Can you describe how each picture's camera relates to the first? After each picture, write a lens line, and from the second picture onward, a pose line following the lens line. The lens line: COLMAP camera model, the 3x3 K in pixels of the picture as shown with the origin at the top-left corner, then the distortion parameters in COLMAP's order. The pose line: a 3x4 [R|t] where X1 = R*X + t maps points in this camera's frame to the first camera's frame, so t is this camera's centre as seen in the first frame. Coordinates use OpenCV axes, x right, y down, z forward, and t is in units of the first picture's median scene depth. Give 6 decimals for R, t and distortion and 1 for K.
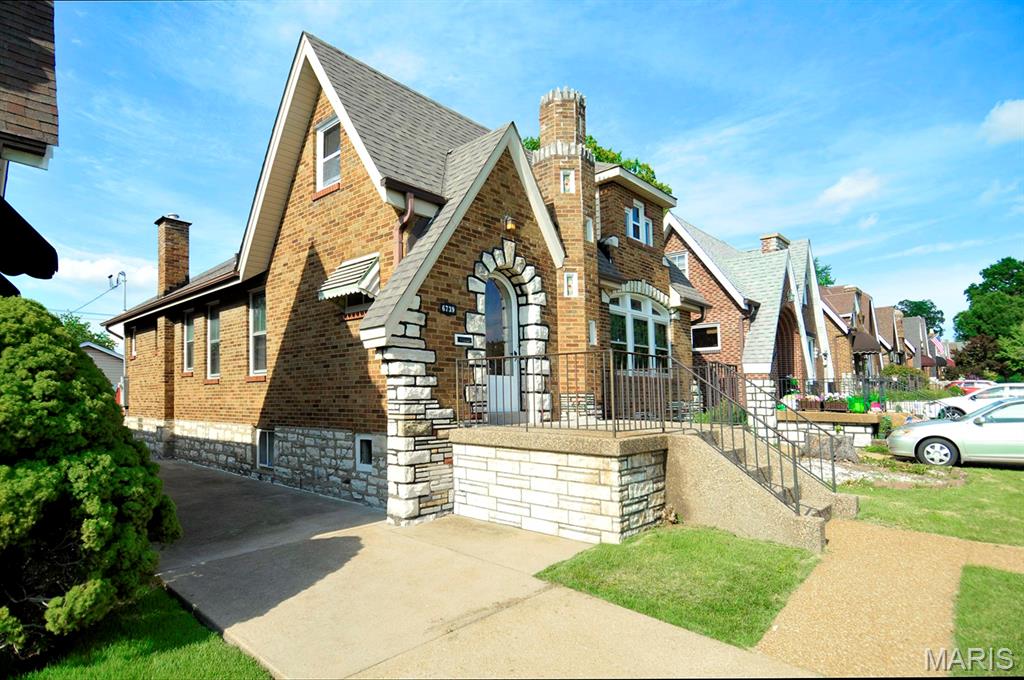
lens RADIAL K [[540.7, 0, 509.5], [0, 540.7, 361.4], [0, 0, 1]] dist [0.045450, -0.052146]
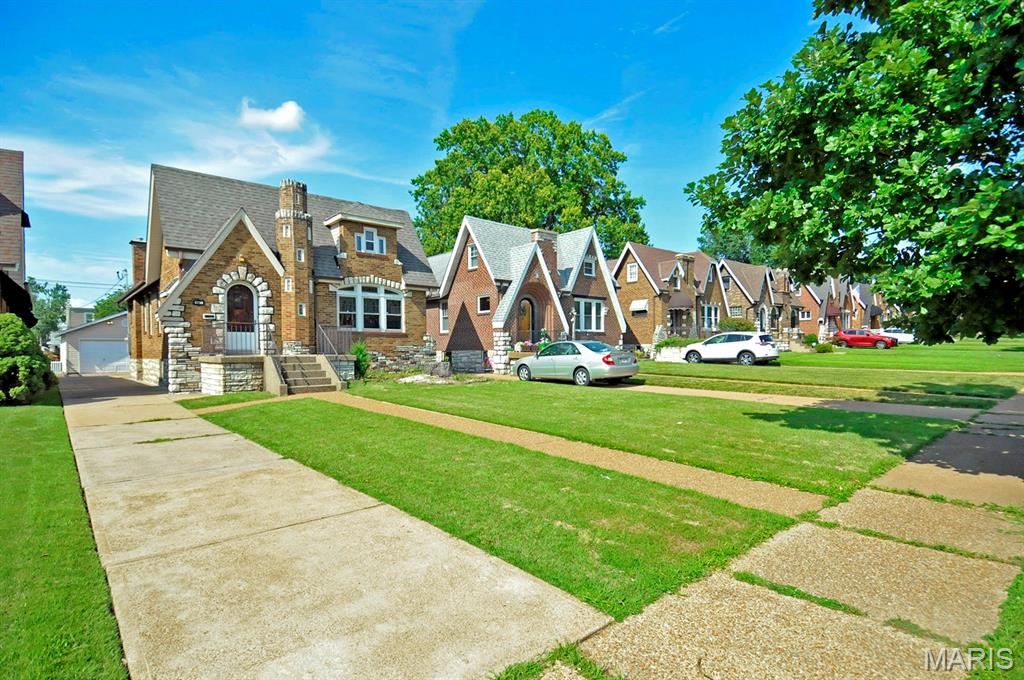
lens RADIAL K [[540.7, 0, 509.5], [0, 540.7, 361.4], [0, 0, 1]] dist [0.045450, -0.052146]
pose [[0.990675, -0.004091, -0.136188, 1.239847], [0.015549, 0.996414, 0.083173, -0.019433], [0.135359, -0.084515, 0.987185, -0.904261]]
